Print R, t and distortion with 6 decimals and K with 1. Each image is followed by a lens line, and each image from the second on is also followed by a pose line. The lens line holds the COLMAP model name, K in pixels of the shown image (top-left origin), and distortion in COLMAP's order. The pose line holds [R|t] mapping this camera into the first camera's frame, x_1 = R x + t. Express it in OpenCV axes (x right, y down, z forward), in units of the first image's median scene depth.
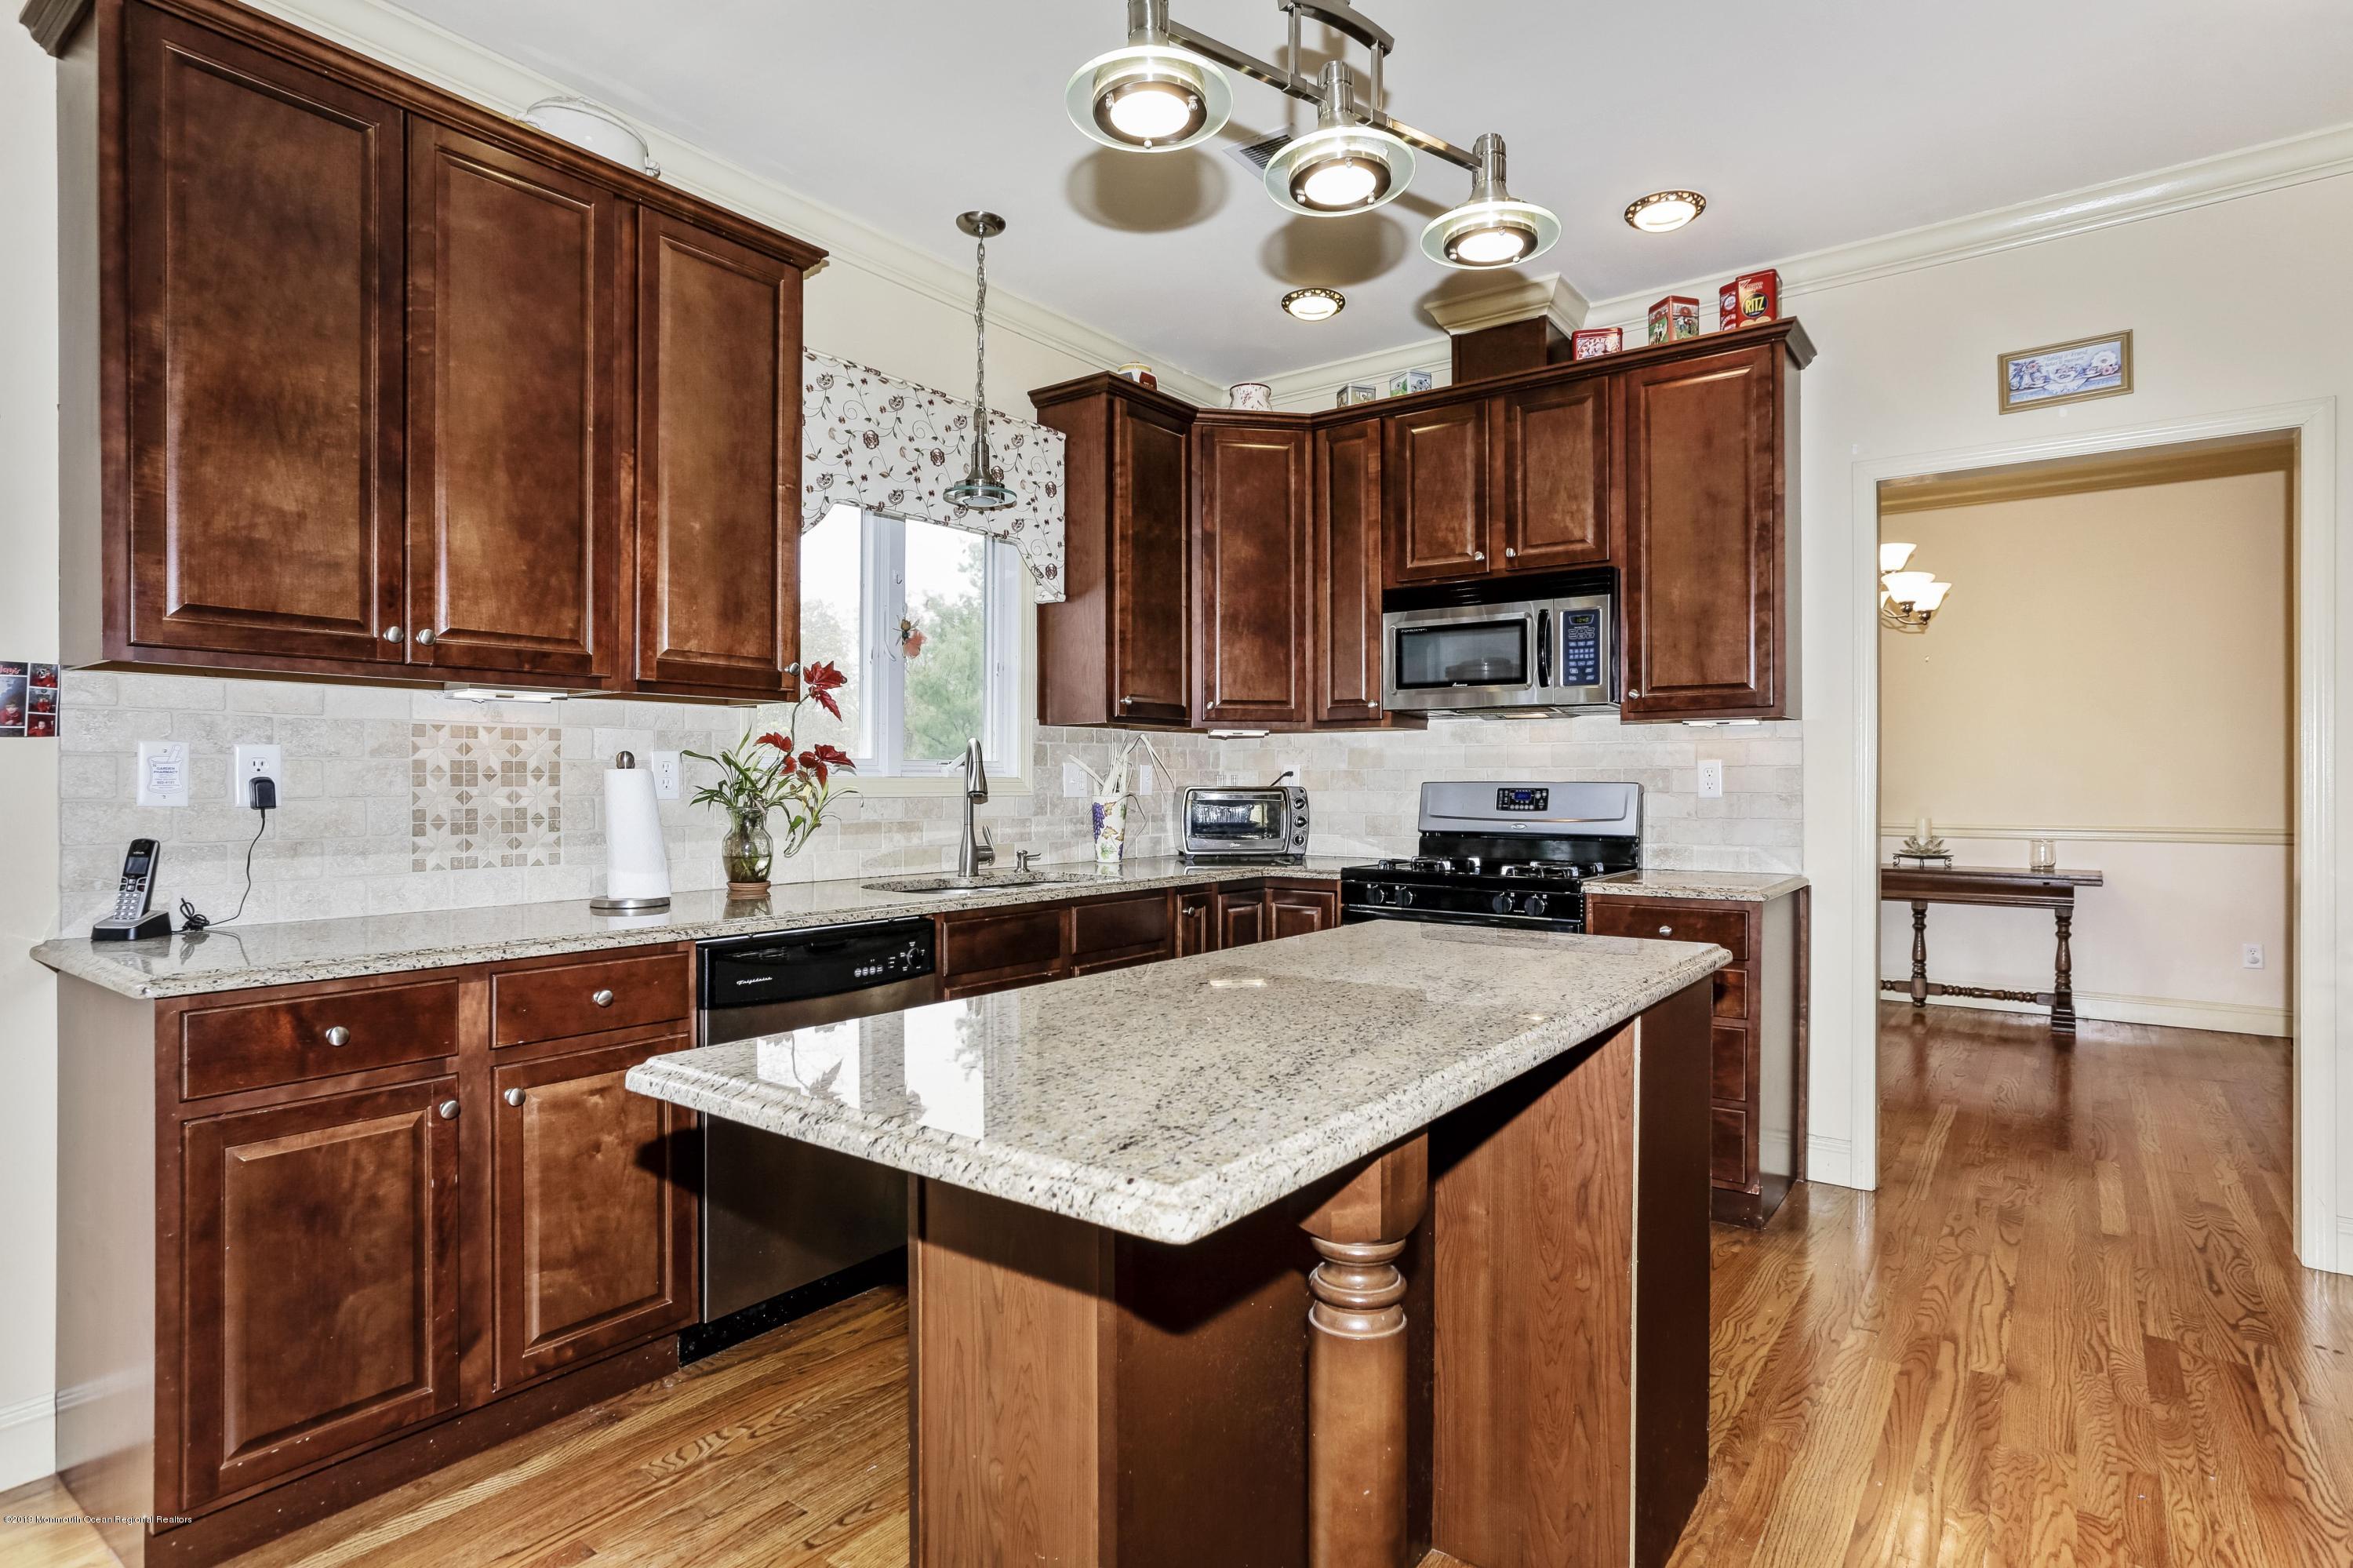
lens RADIAL K [[1181.0, 0, 1189.6], [0, 1181.0, 788.8], [0, 0, 1]] dist [-0.012771, 0.002143]
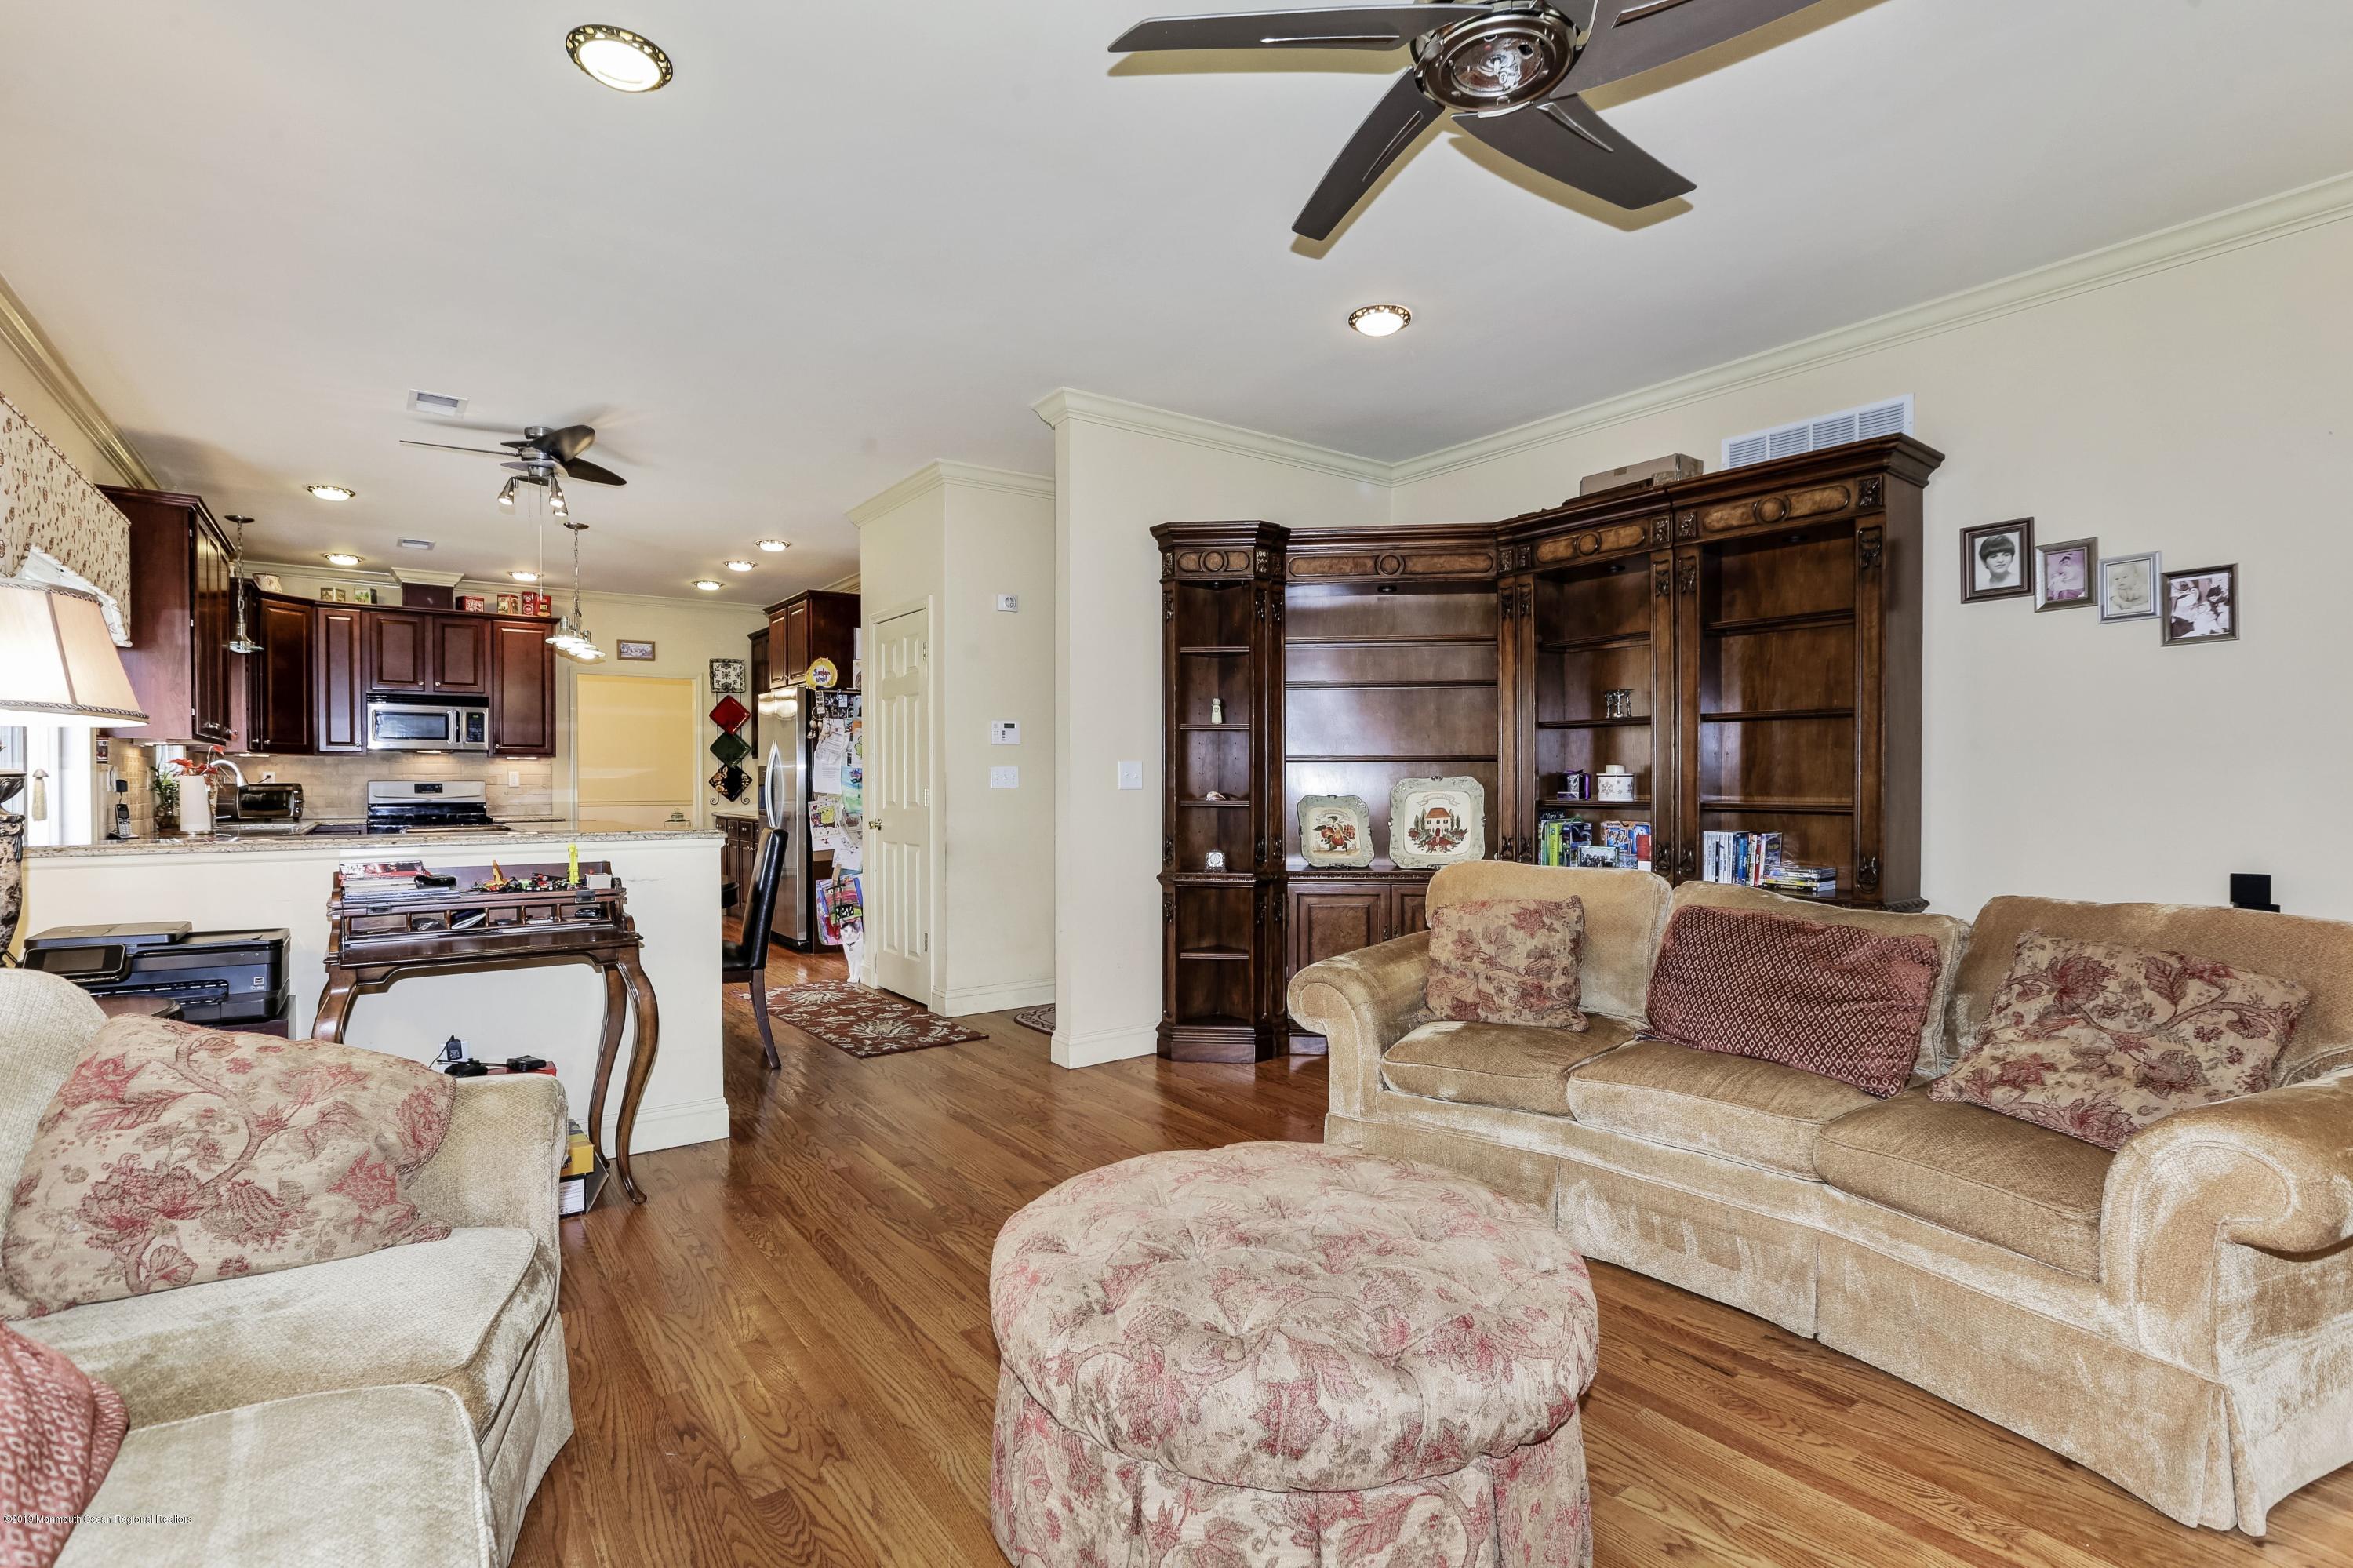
lens RADIAL K [[1095.4, 0, 1126.8], [0, 1095.4, 786.8], [0, 0, 1]] dist [0.002749, 0.002771]
pose [[0.349289, -0.014093, 0.936909, -1.352773], [-0.001019, 0.999881, 0.015420, -0.031027], [-0.937015, -0.006341, 0.349233, -1.098471]]
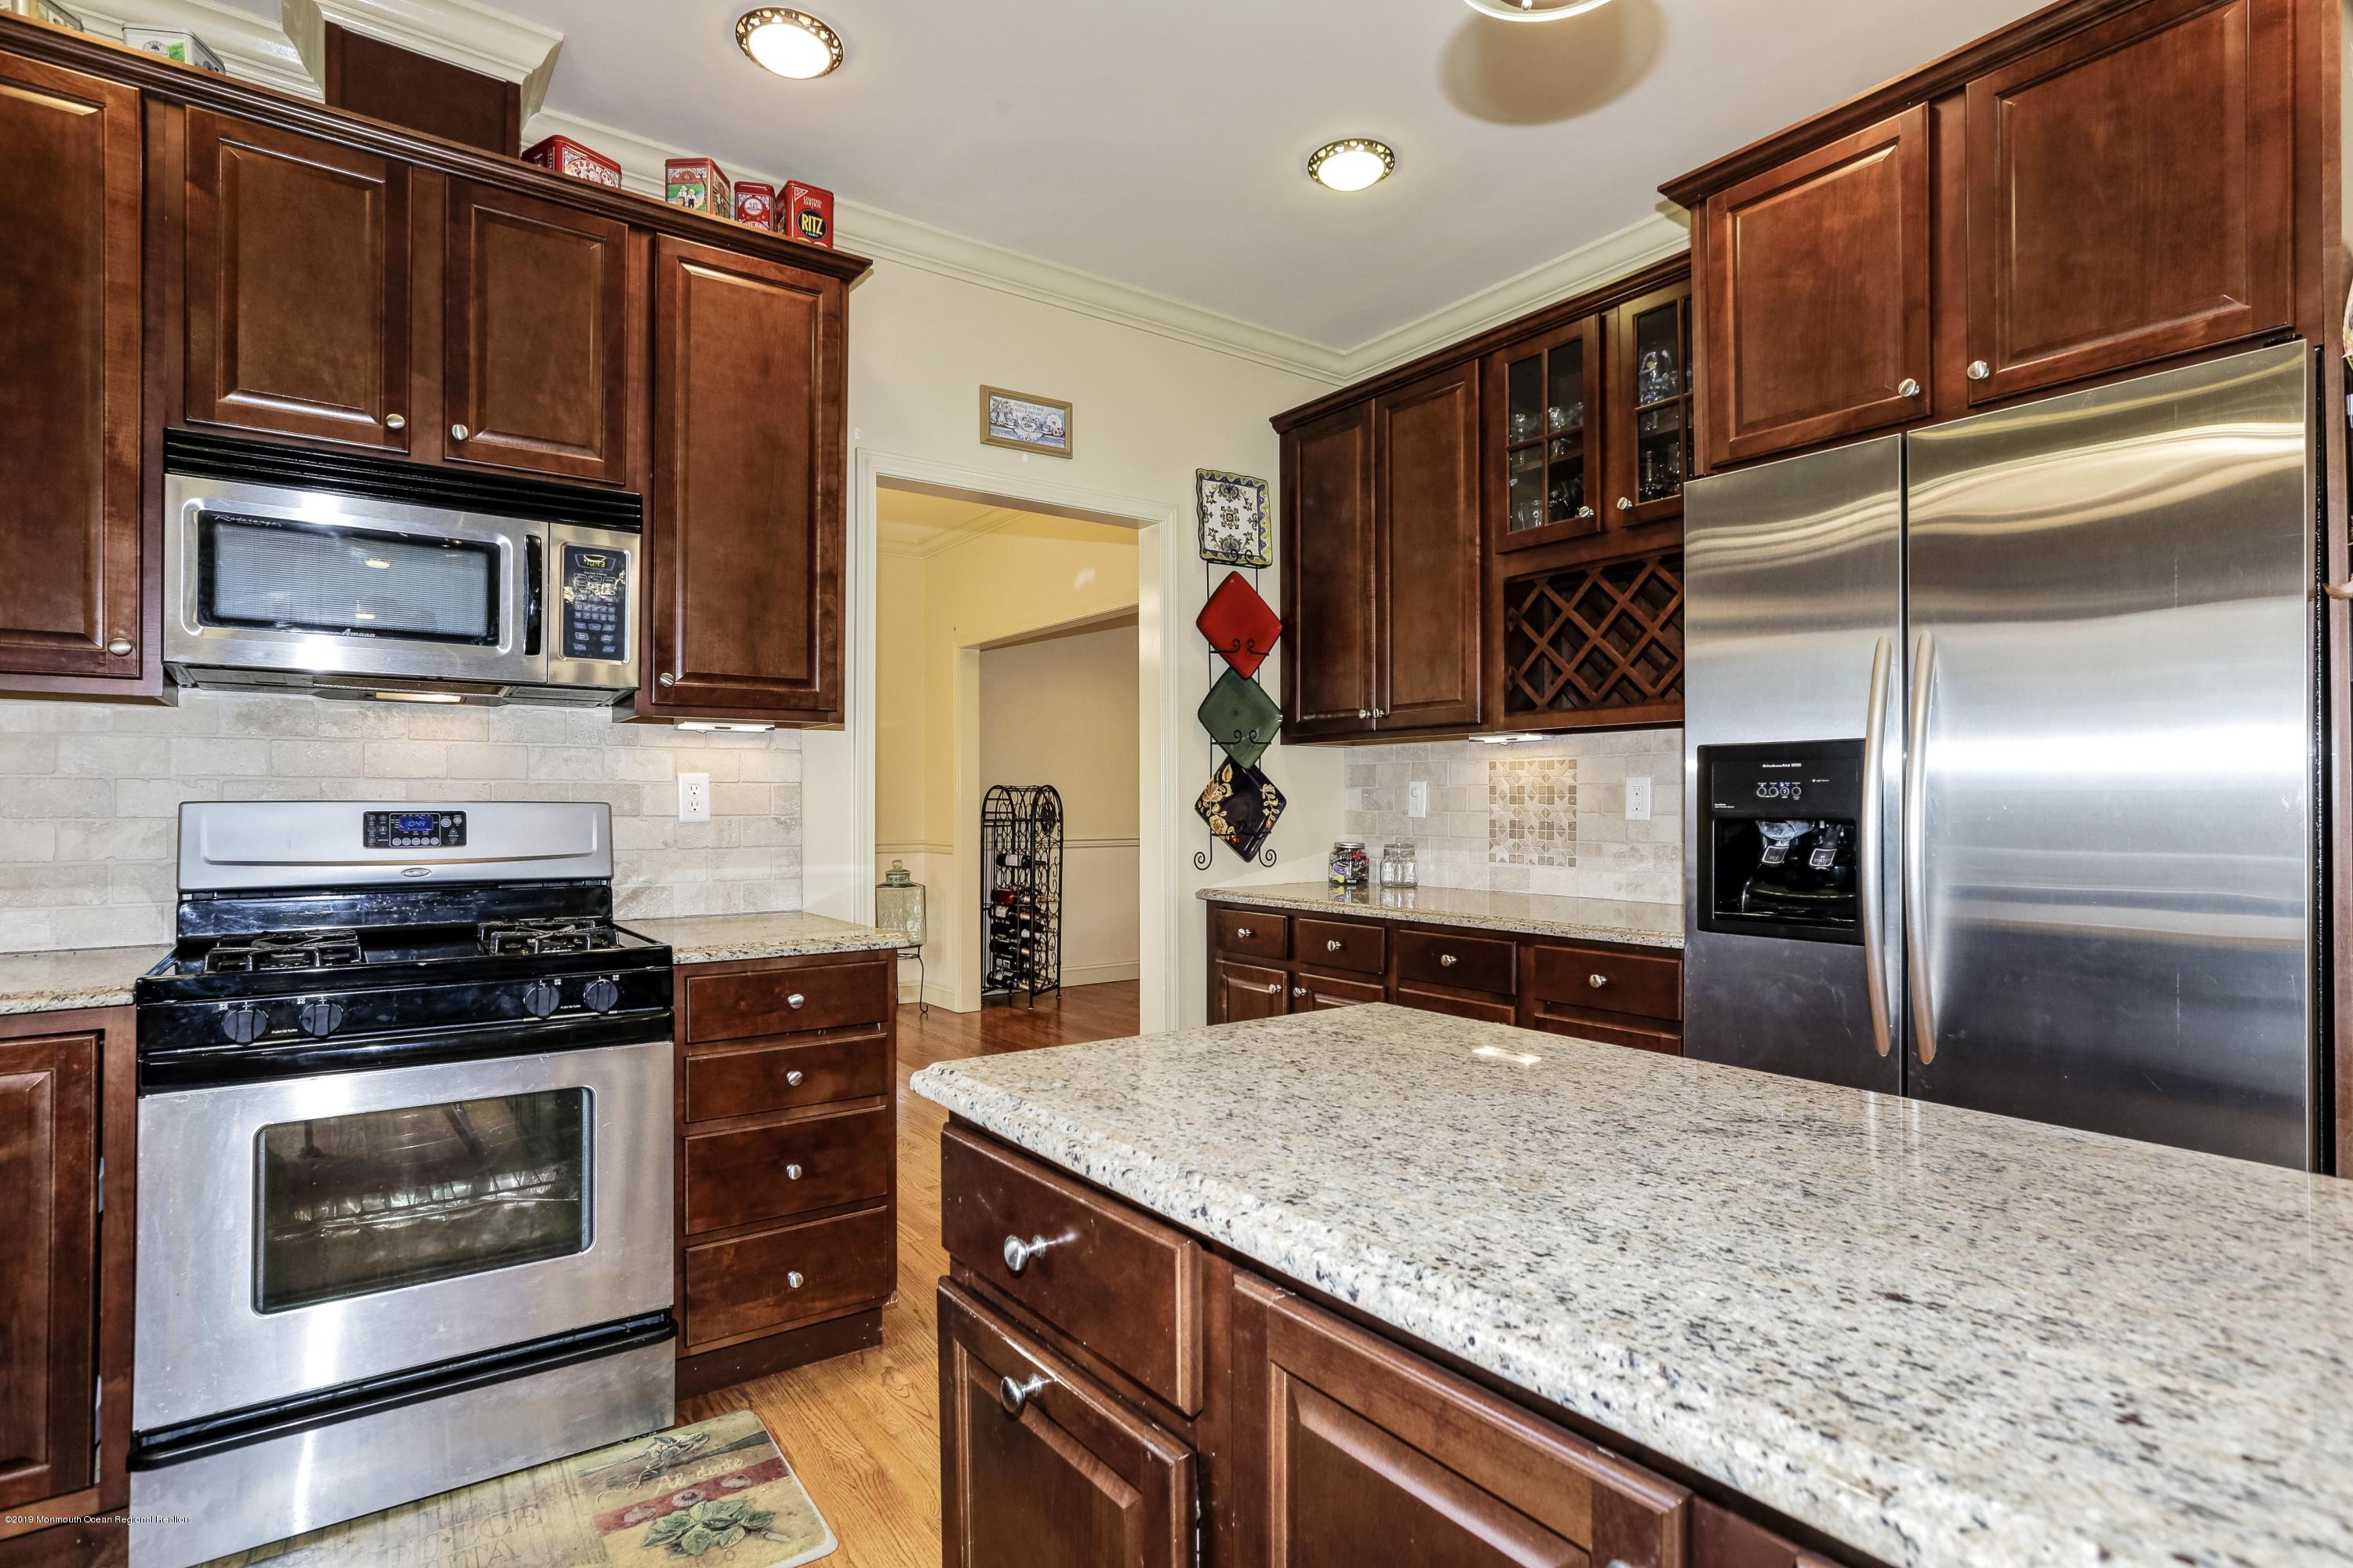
lens RADIAL K [[1147.7, 0, 1169.0], [0, 1147.7, 797.8], [0, 0, 1]] dist [-0.023629, 0.001541]
pose [[0.319596, 0.005706, 0.947537, -0.178975], [0.002621, 0.999973, -0.006906, -0.002349], [-0.947550, 0.004691, 0.319572, 0.472030]]
